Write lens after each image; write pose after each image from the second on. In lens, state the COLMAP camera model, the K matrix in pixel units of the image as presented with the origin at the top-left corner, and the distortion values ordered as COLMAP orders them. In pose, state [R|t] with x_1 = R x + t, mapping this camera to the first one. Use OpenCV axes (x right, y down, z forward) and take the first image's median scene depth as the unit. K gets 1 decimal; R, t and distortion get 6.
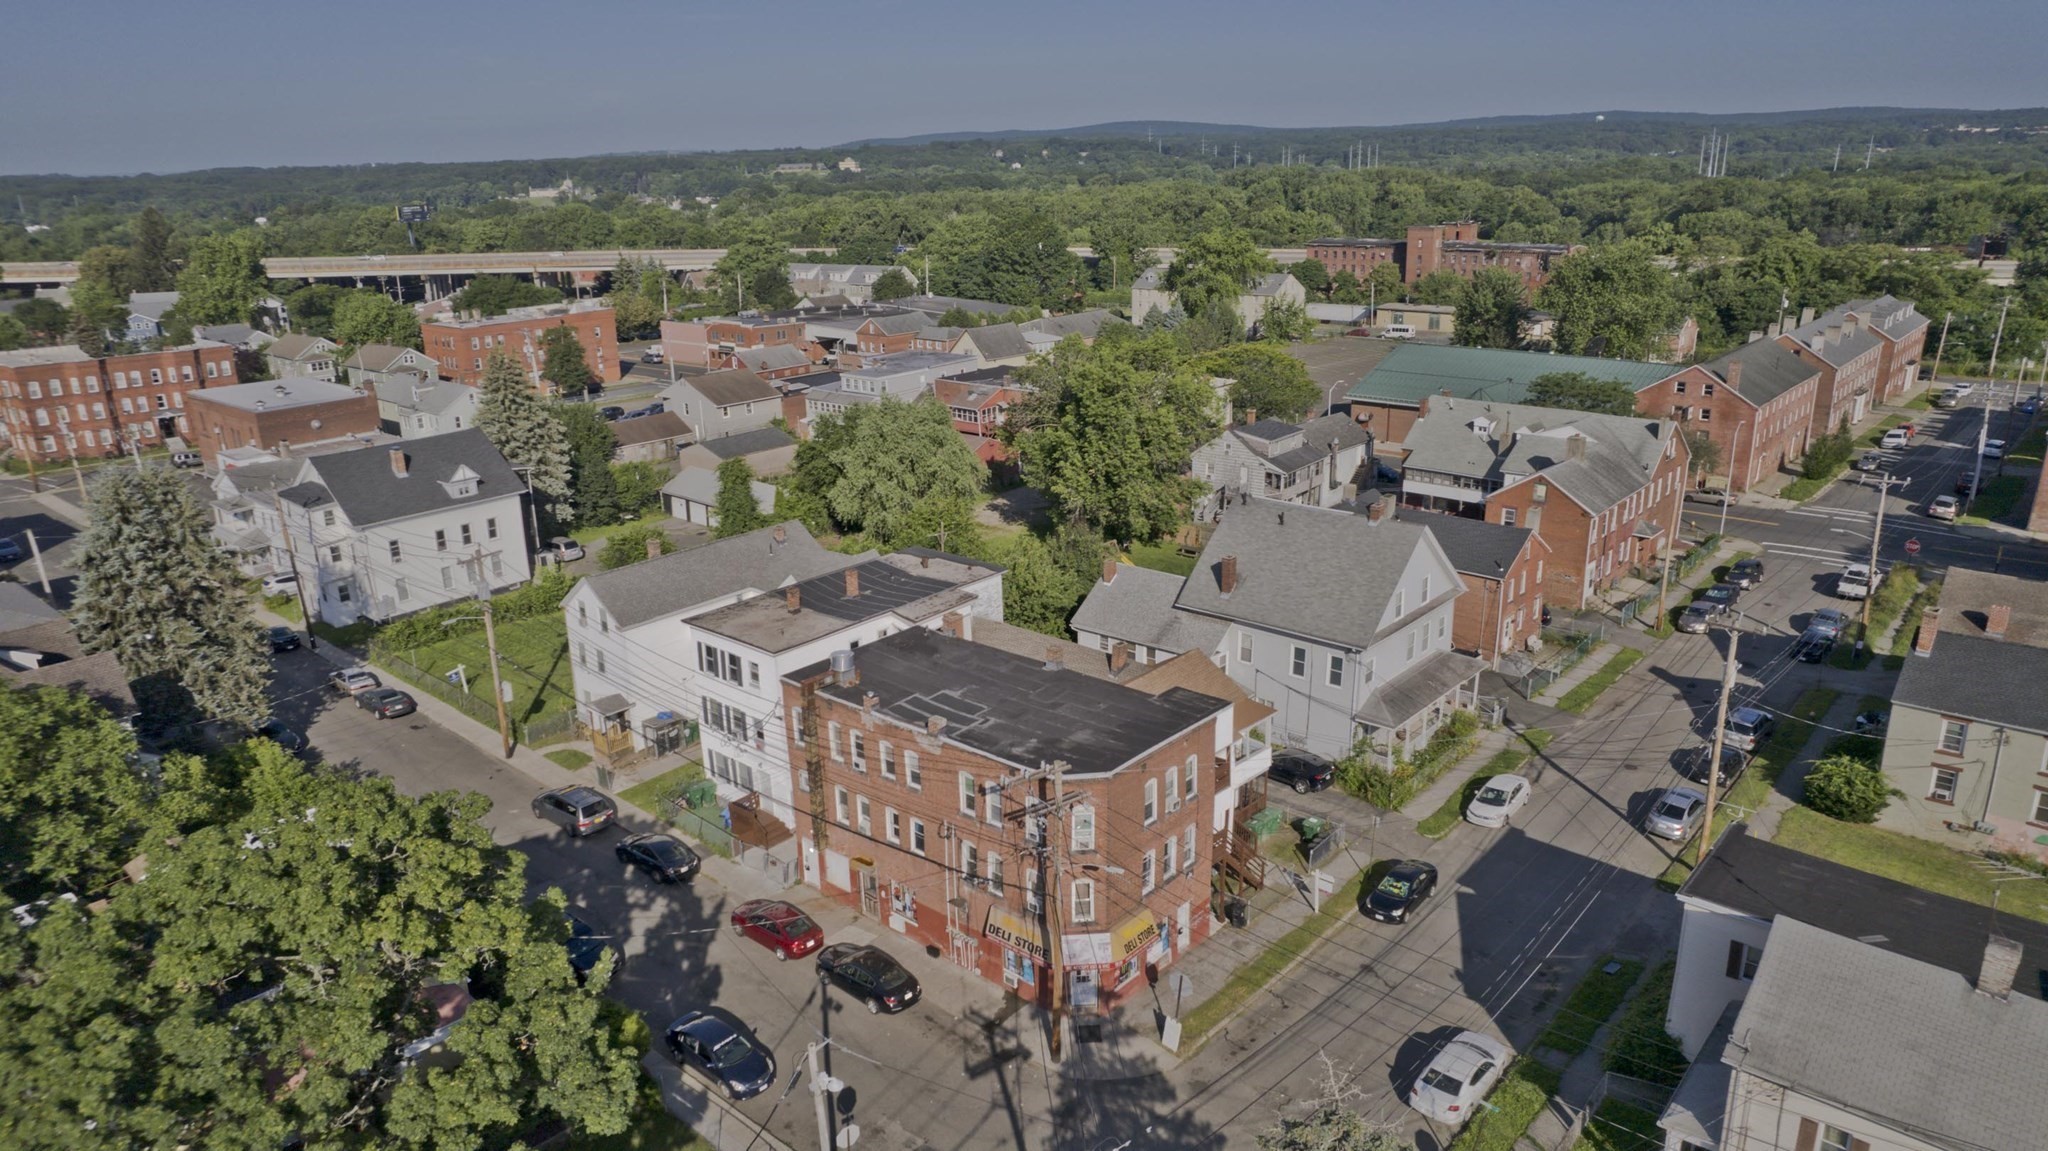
lens RADIAL K [[1294.3, 0, 1025.5], [0, 1294.3, 571.5], [0, 0, 1]] dist [-0.010819, -0.000916]
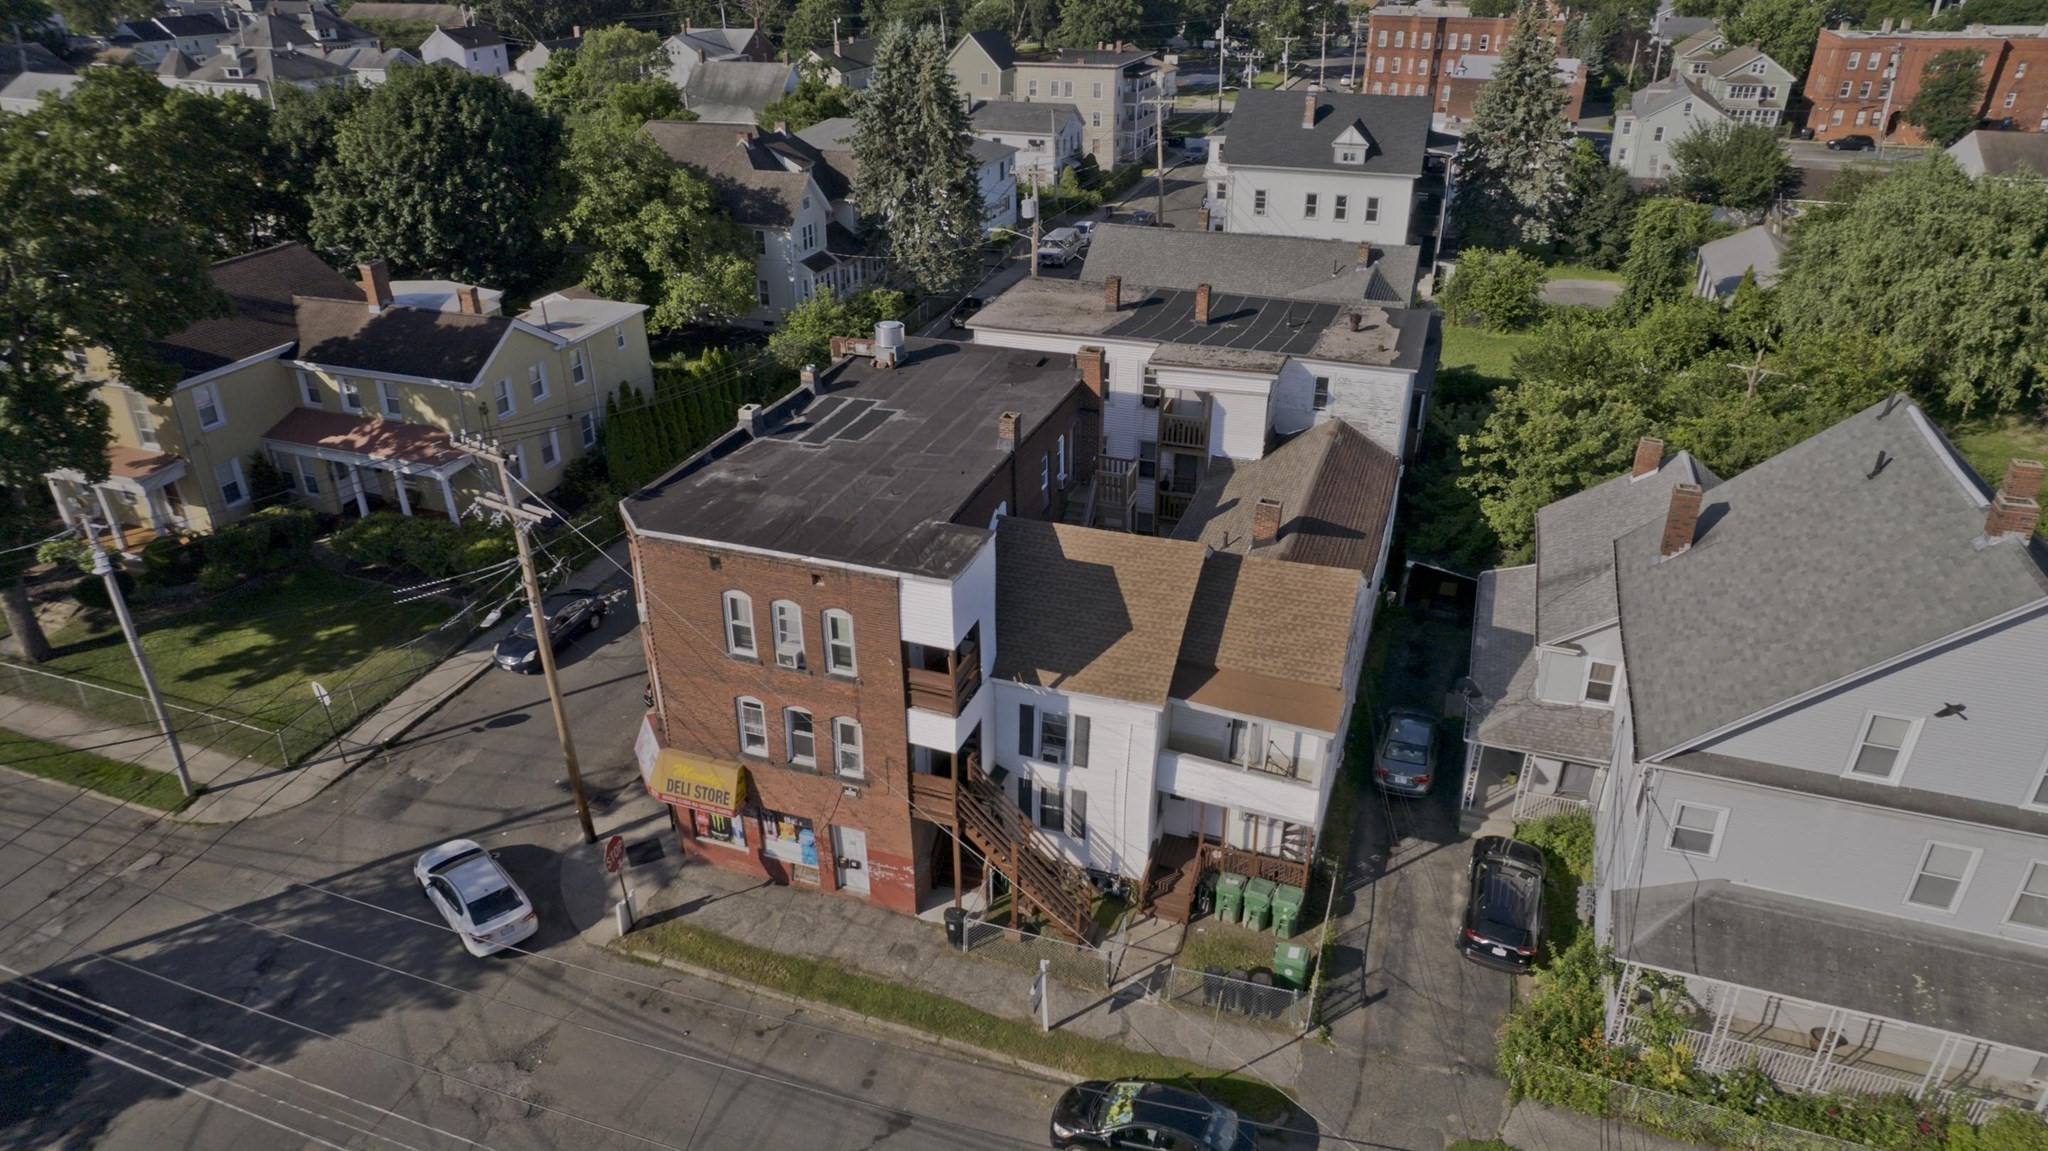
lens RADIAL K [[1294.3, 0, 1016.9], [0, 1294.3, 574.7], [0, 0, 1]] dist [-0.010819, -0.000916]
pose [[0.366533, 0.441346, -0.819065, 0.514347], [-0.279601, 0.891890, 0.355466, -0.087637], [0.887399, 0.098721, 0.450308, 0.636598]]
